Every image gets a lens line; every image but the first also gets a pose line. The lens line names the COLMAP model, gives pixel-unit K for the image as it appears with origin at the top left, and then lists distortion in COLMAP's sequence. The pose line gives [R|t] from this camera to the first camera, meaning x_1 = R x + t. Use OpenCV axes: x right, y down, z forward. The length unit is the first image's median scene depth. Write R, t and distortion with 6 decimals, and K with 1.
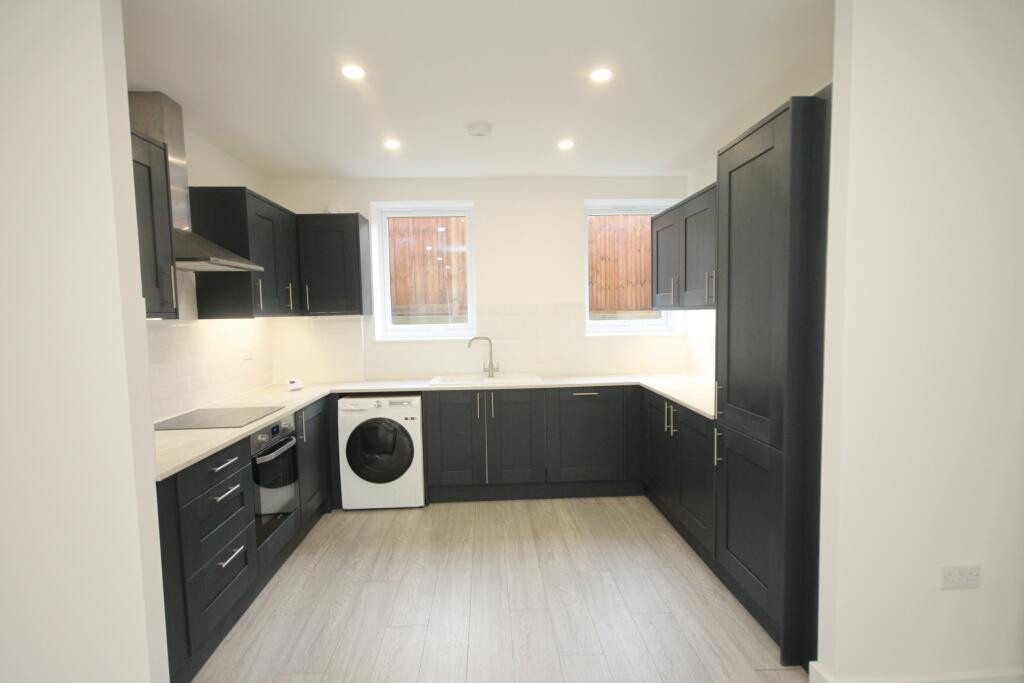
lens RADIAL K [[514.6, 0, 510.7], [0, 514.6, 346.7], [0, 0, 1]] dist [0.000062, 0.007111]
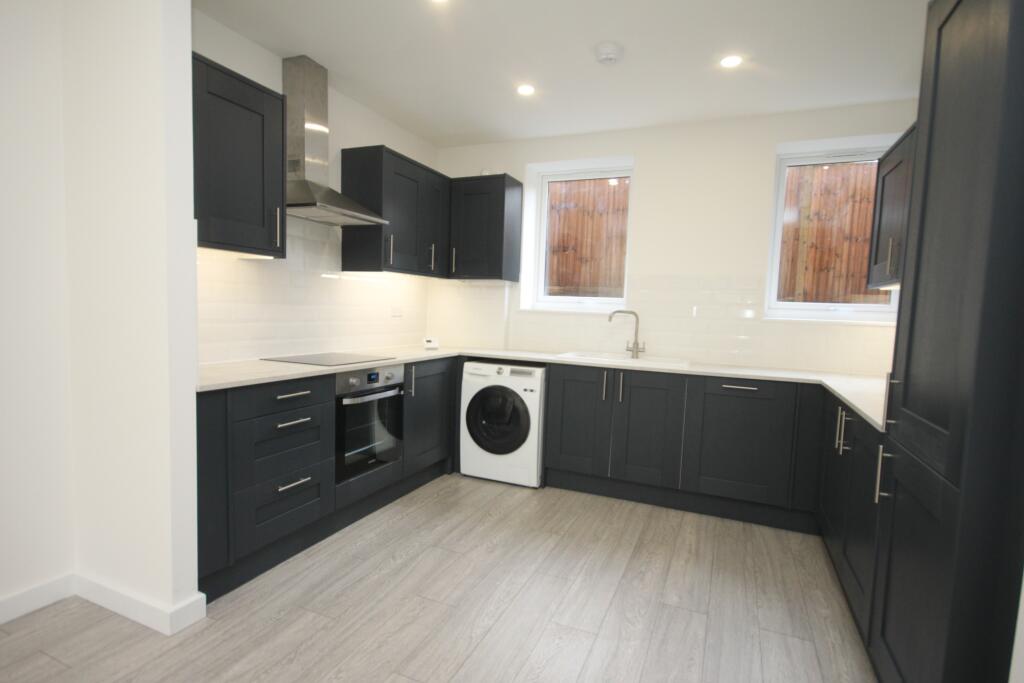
lens RADIAL K [[514.6, 0, 510.7], [0, 514.6, 346.7], [0, 0, 1]] dist [0.000062, 0.007111]
pose [[0.896426, 0.087723, -0.434426, 0.170948], [-0.084898, 0.996052, 0.025946, 0.040178], [0.434987, 0.013623, 0.900334, 0.150574]]
